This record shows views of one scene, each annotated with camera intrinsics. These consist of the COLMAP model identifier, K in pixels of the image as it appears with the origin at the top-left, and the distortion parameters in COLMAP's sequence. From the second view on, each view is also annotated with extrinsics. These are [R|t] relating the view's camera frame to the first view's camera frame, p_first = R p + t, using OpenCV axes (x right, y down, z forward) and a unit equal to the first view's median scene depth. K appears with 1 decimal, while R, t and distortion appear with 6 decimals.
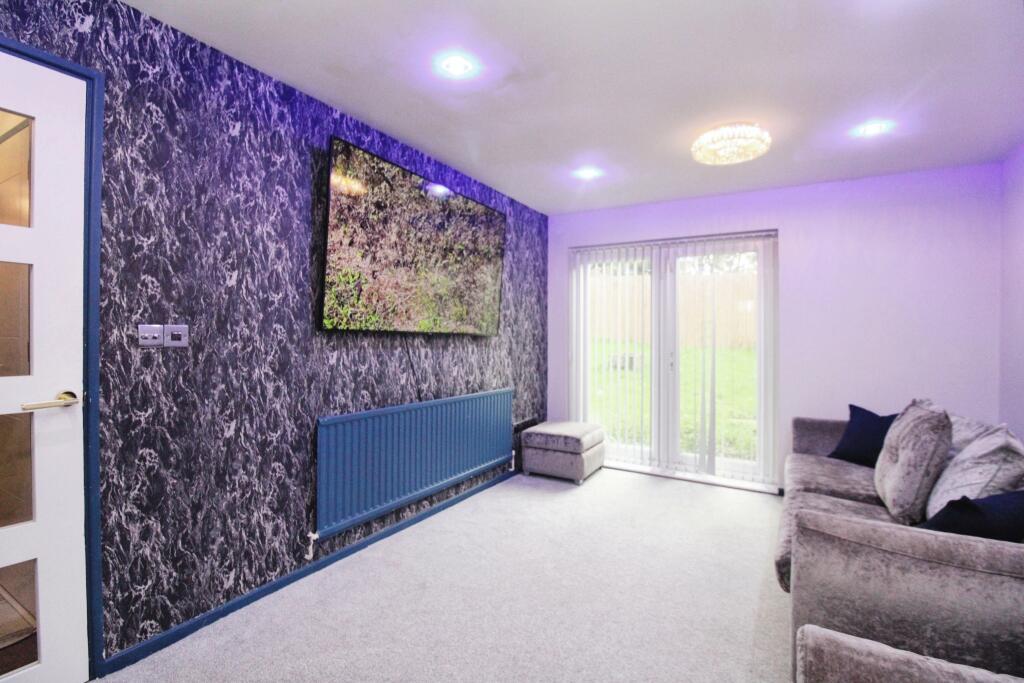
lens RADIAL K [[487.0, 0, 512.6], [0, 487.0, 337.2], [0, 0, 1]] dist [0.004980, -0.001727]
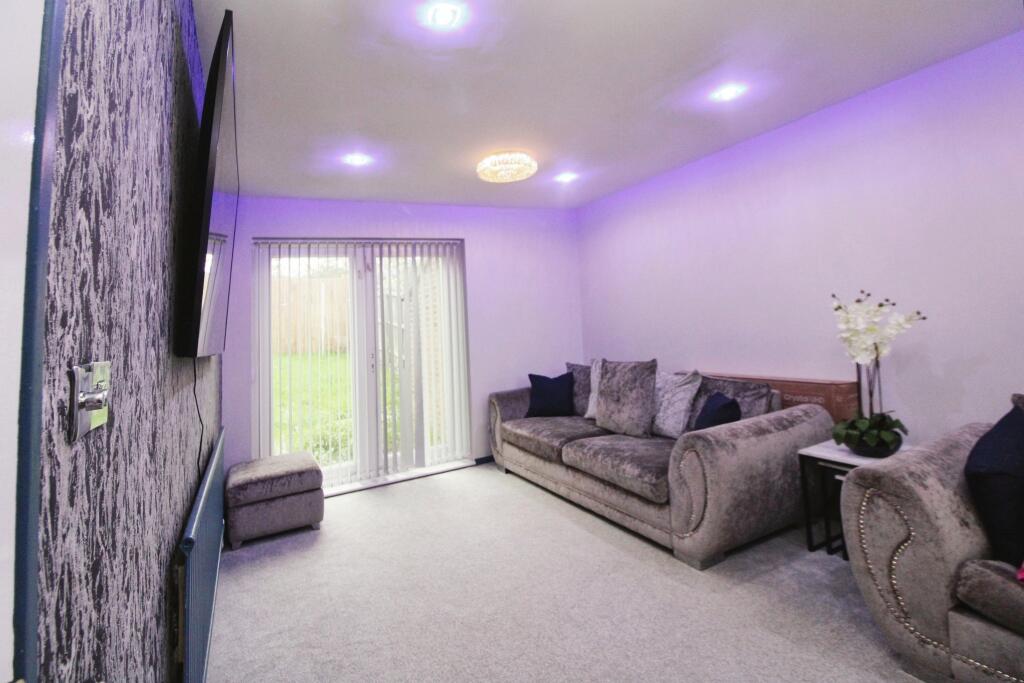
lens RADIAL K [[487.0, 0, 501.0], [0, 487.0, 280.6], [0, 0, 1]] dist [0.004980, -0.001727]
pose [[0.533783, 0.022611, 0.845319, -0.409731], [0.088075, 0.992719, -0.082170, -0.012673], [-0.841022, 0.118313, 0.527905, 0.276921]]
